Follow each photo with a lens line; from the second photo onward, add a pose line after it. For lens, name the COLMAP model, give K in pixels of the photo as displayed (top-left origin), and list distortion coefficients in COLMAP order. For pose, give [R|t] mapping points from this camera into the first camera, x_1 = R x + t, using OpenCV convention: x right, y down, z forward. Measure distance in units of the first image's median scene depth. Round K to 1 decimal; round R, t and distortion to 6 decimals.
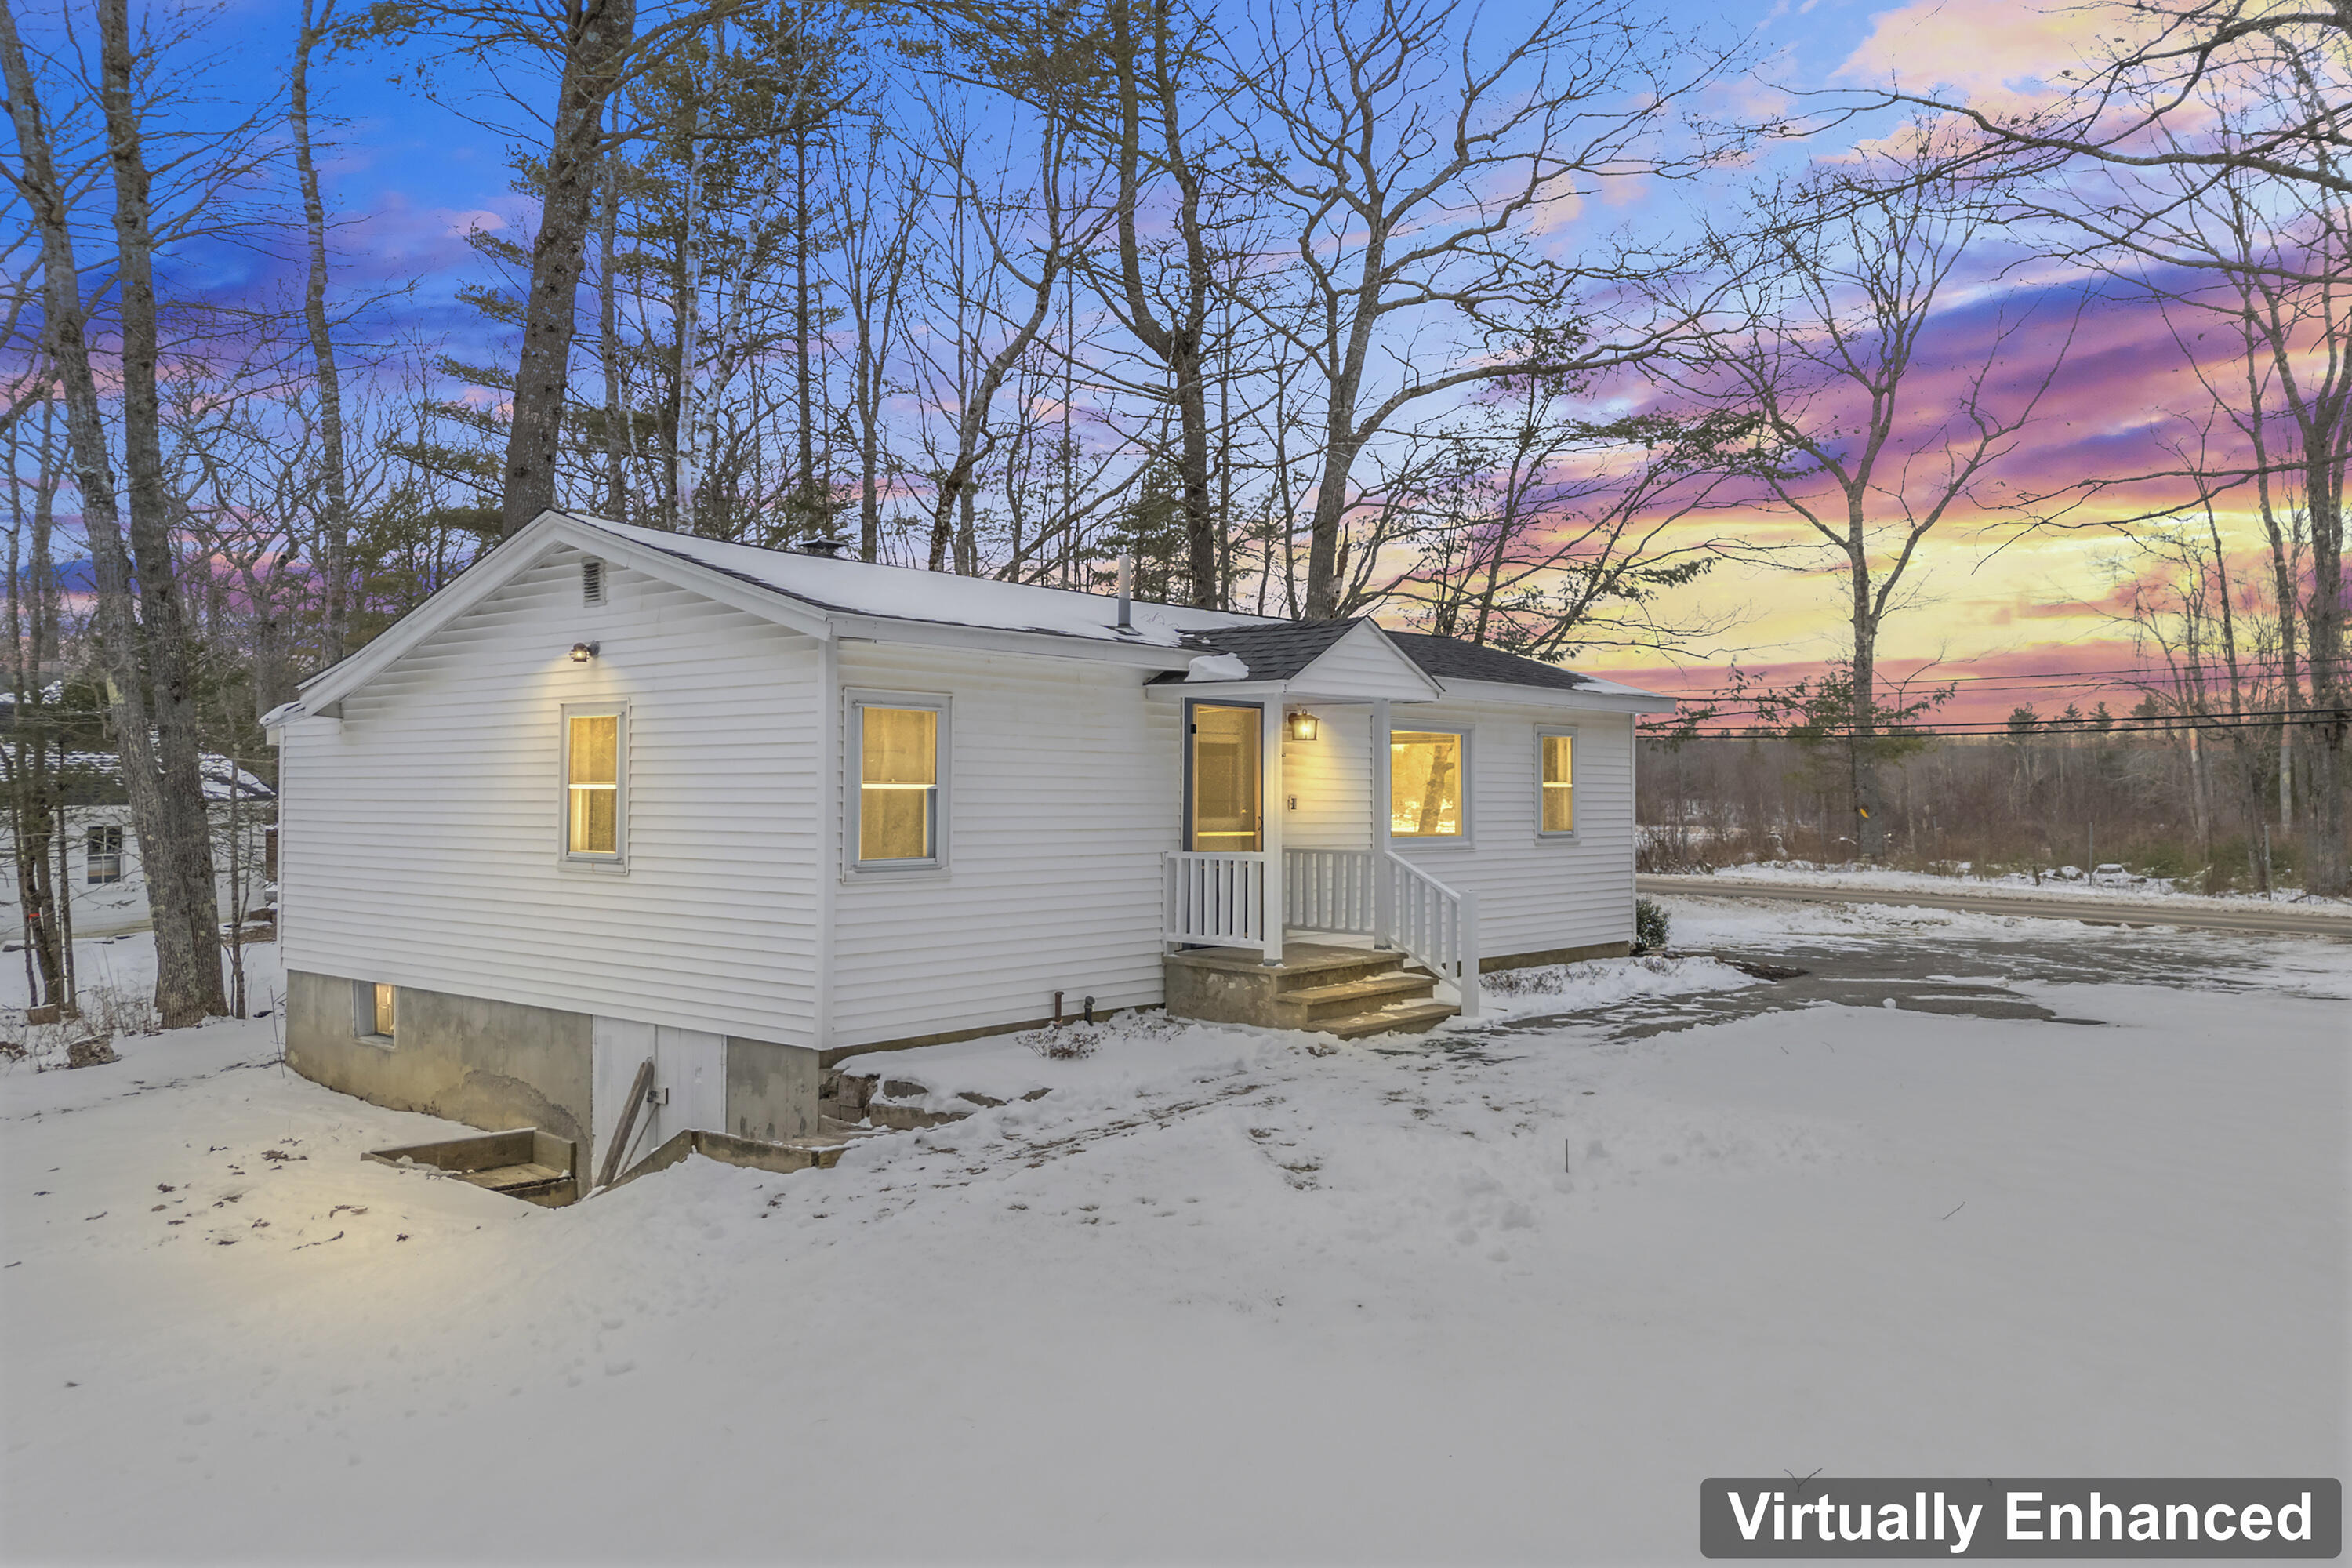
lens RADIAL K [[1693.5, 0, 1175.8], [0, 1693.5, 790.1], [0, 0, 1]] dist [-0.000079, 0.000013]
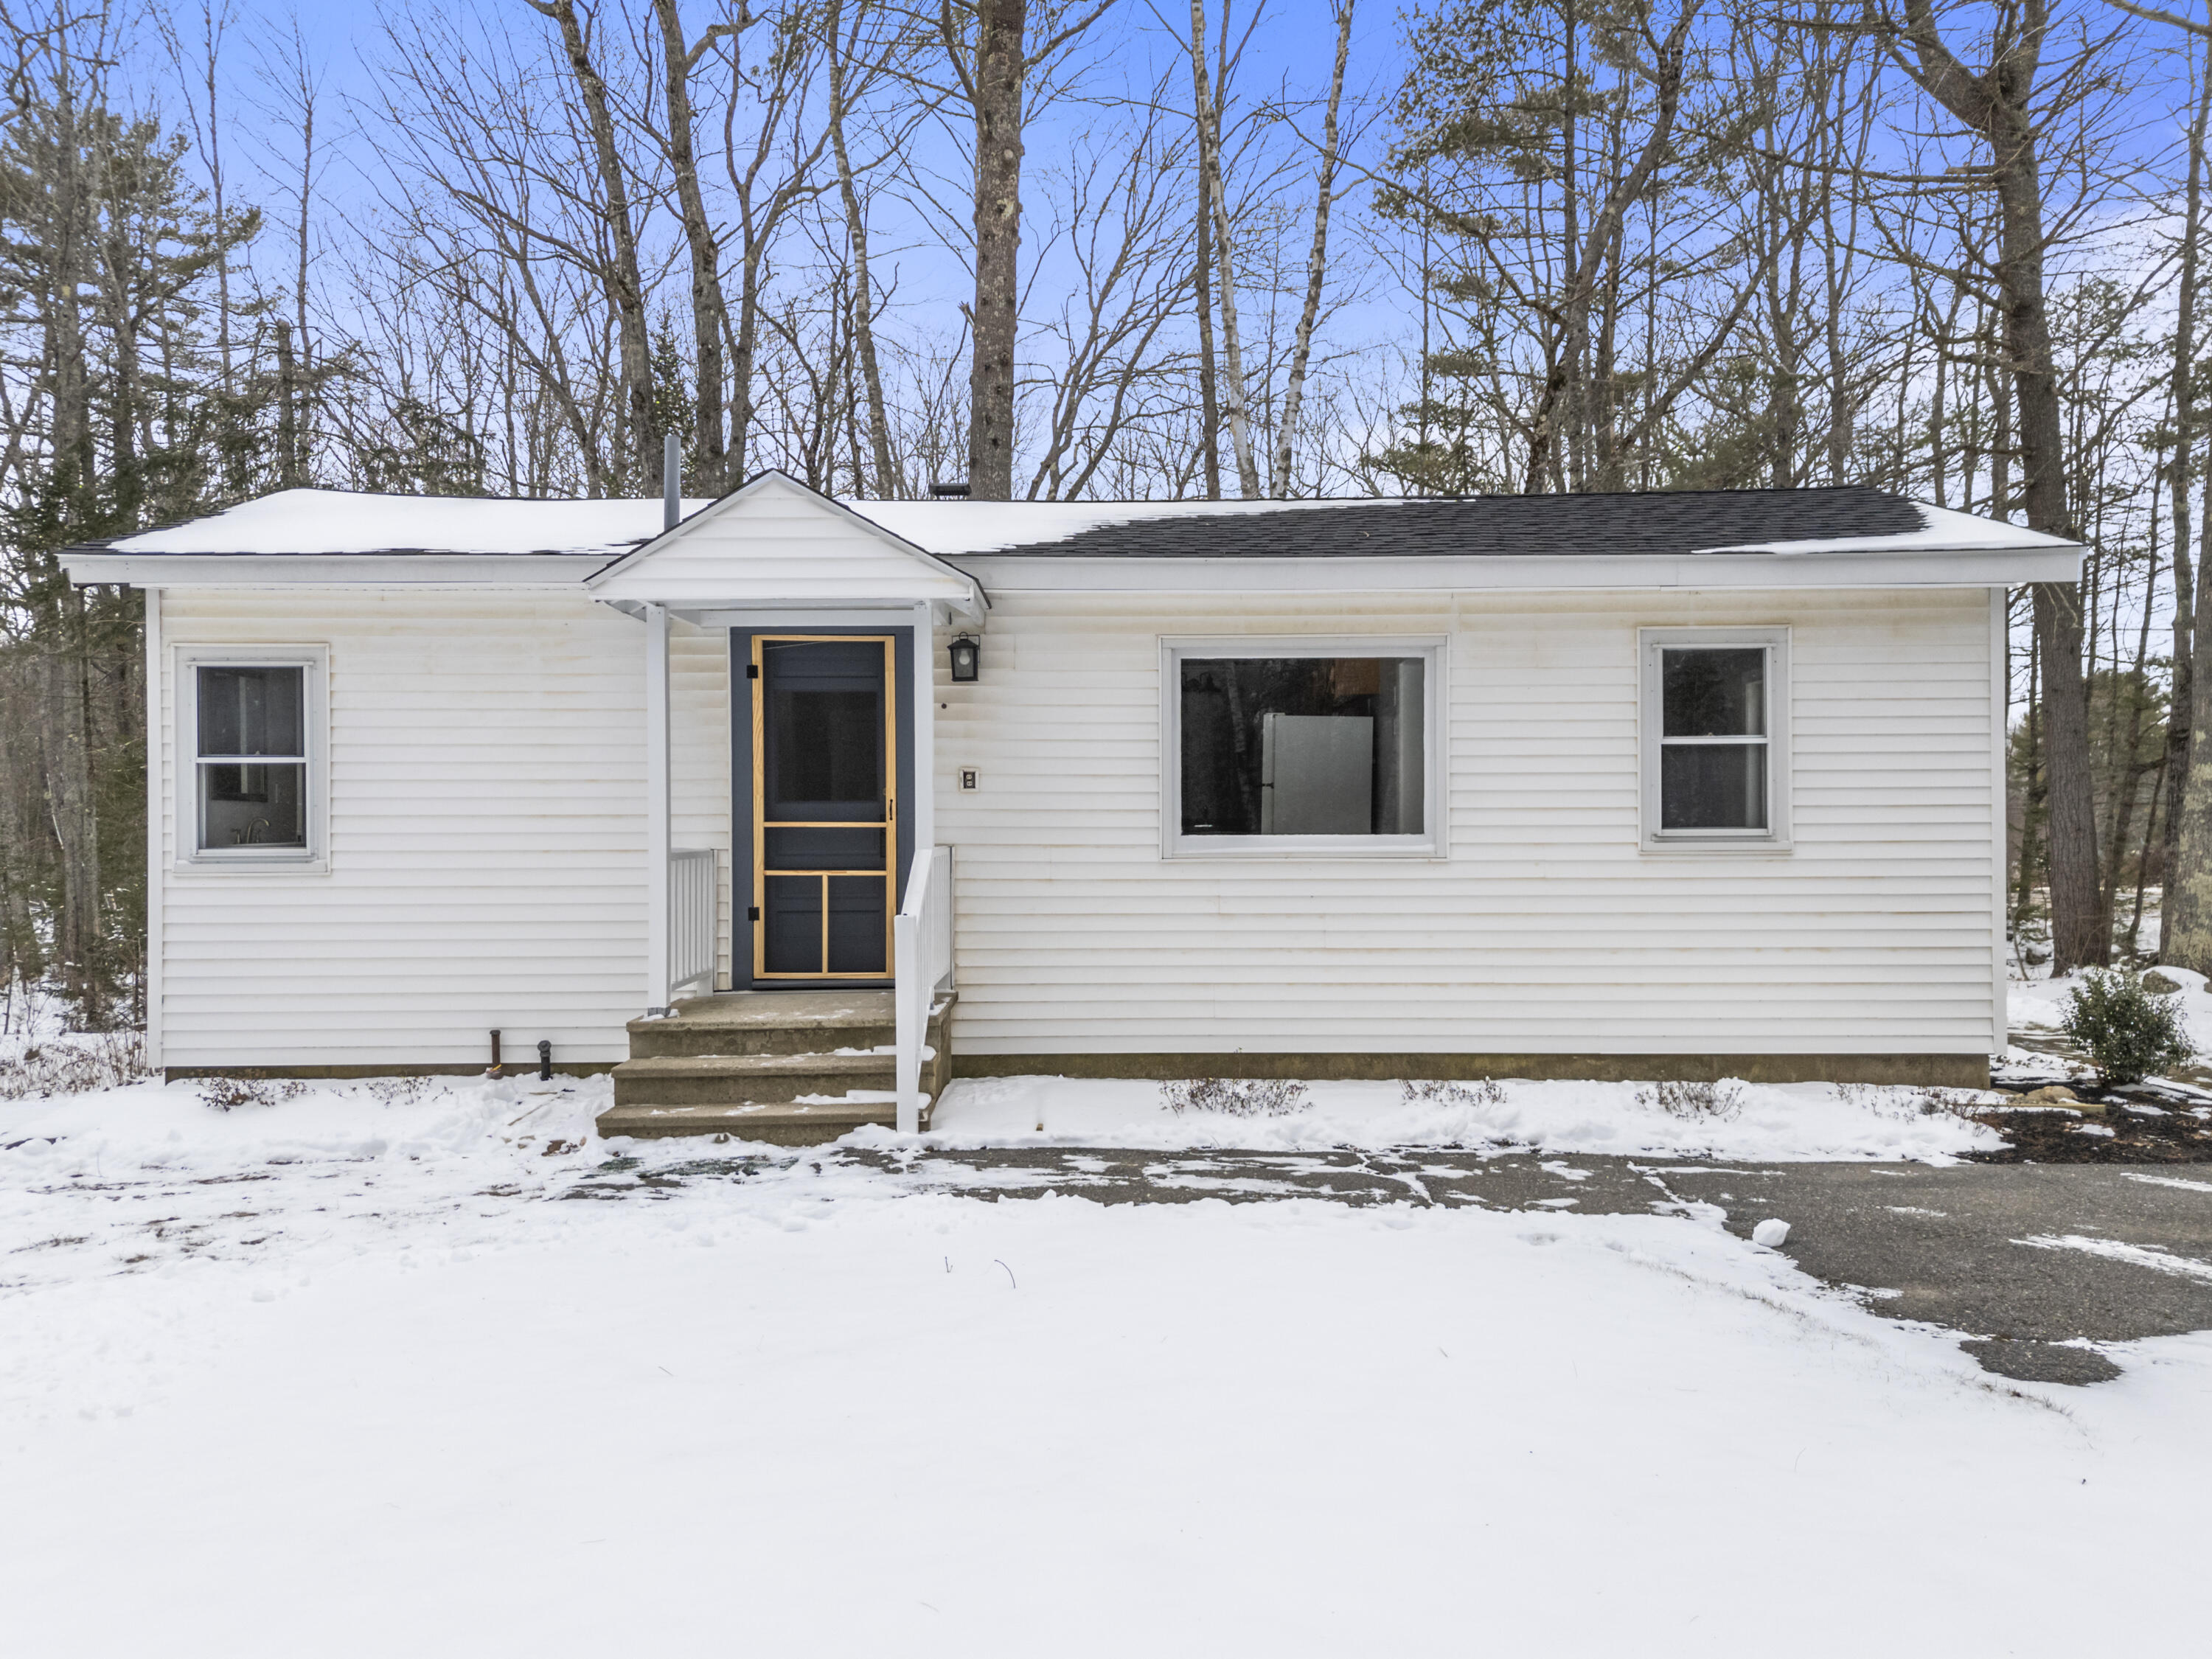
lens RADIAL K [[1680.8, 0, 1101.7], [0, 1680.8, 813.4], [0, 0, 1]] dist [0.031581, 0.000972]
pose [[0.647489, 0.003872, -0.762065, 0.676626], [0.006718, 0.999919, 0.010789, 0.016535], [0.762045, -0.012105, 0.647411, 0.720612]]
